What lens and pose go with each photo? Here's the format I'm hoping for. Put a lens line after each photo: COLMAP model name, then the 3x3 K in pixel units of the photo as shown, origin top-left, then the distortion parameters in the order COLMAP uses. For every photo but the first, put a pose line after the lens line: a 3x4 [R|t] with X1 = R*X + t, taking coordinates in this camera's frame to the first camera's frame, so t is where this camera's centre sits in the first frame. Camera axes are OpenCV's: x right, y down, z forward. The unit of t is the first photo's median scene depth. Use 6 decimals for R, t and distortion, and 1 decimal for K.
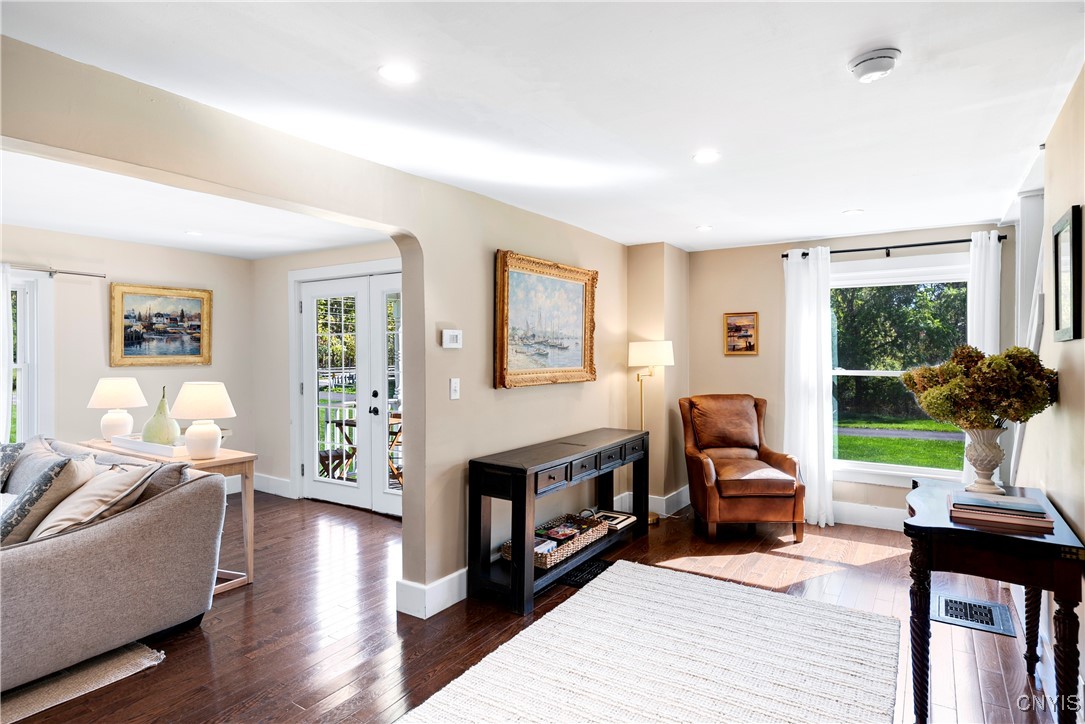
lens RADIAL K [[592.5, 0, 541.3], [0, 592.5, 359.6], [0, 0, 1]] dist [0.005529, 0.000543]
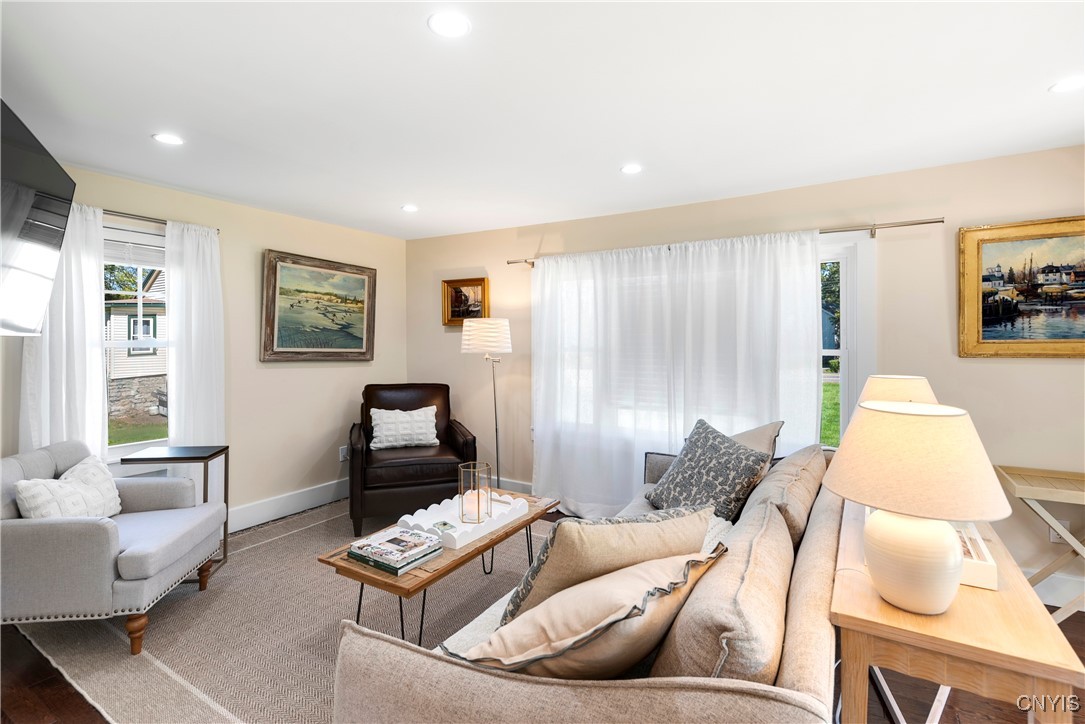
lens RADIAL K [[503.9, 0, 542.1], [0, 503.9, 337.0], [0, 0, 1]] dist [0.001057, -0.000130]
pose [[0.007572, -0.004314, -0.999962, -0.164432], [-0.005788, 0.999974, -0.004358, -0.004677], [0.999955, 0.005820, 0.007547, 0.516142]]
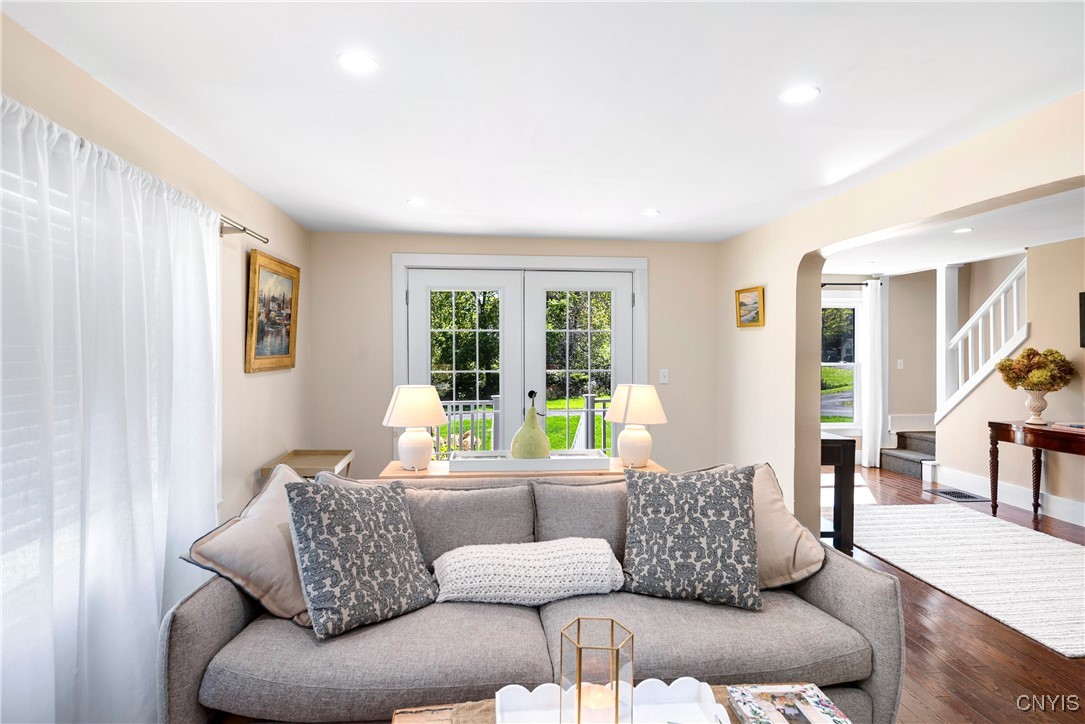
lens RADIAL K [[592.5, 0, 539.1], [0, 592.5, 355.7], [0, 0, 1]] dist [0.005529, 0.000543]
pose [[0.777364, -0.004153, 0.629037, -0.884405], [0.004735, 0.999989, 0.000750, -0.006172], [-0.629033, 0.002395, 0.777375, 0.248728]]
